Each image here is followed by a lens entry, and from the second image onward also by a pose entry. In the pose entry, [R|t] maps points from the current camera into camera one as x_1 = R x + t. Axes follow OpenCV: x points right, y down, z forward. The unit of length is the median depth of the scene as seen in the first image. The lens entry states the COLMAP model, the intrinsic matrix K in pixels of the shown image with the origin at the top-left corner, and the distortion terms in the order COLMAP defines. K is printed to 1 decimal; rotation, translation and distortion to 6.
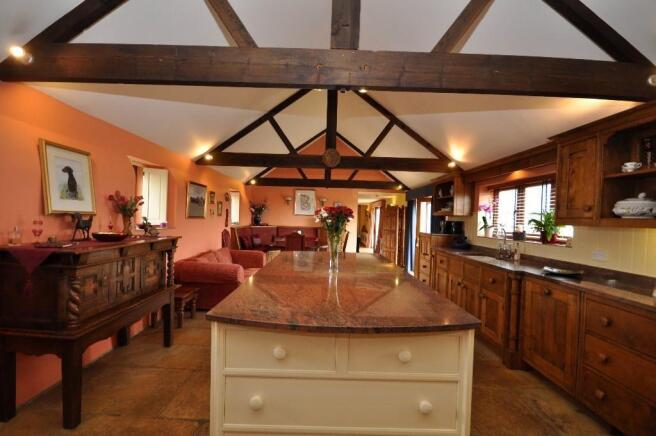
lens RADIAL K [[289.3, 0, 326.8], [0, 289.3, 223.0], [0, 0, 1]] dist [0.000948, -0.000303]
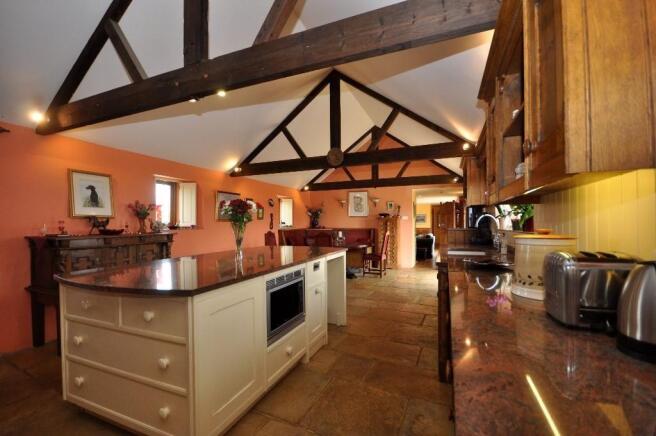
lens RADIAL K [[289.3, 0, 326.8], [0, 289.3, 223.0], [0, 0, 1]] dist [0.000948, -0.000303]
pose [[0.918241, -0.039066, -0.394090, 0.379801], [0.029849, 0.999119, -0.029493, 0.037210], [0.394895, 0.015319, 0.918598, 0.054719]]
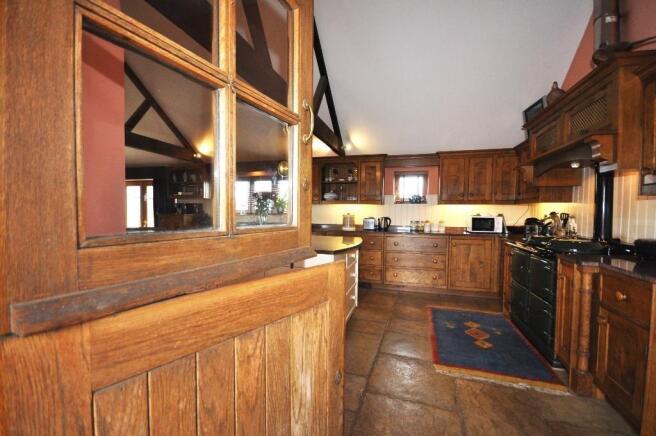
lens RADIAL K [[289.3, 0, 326.8], [0, 289.3, 223.0], [0, 0, 1]] dist [0.000948, -0.000303]
pose [[0.290184, -0.066967, 0.954625, -0.578440], [0.011532, 0.997721, 0.066485, 0.003820], [-0.956901, -0.008284, 0.290295, 0.131078]]
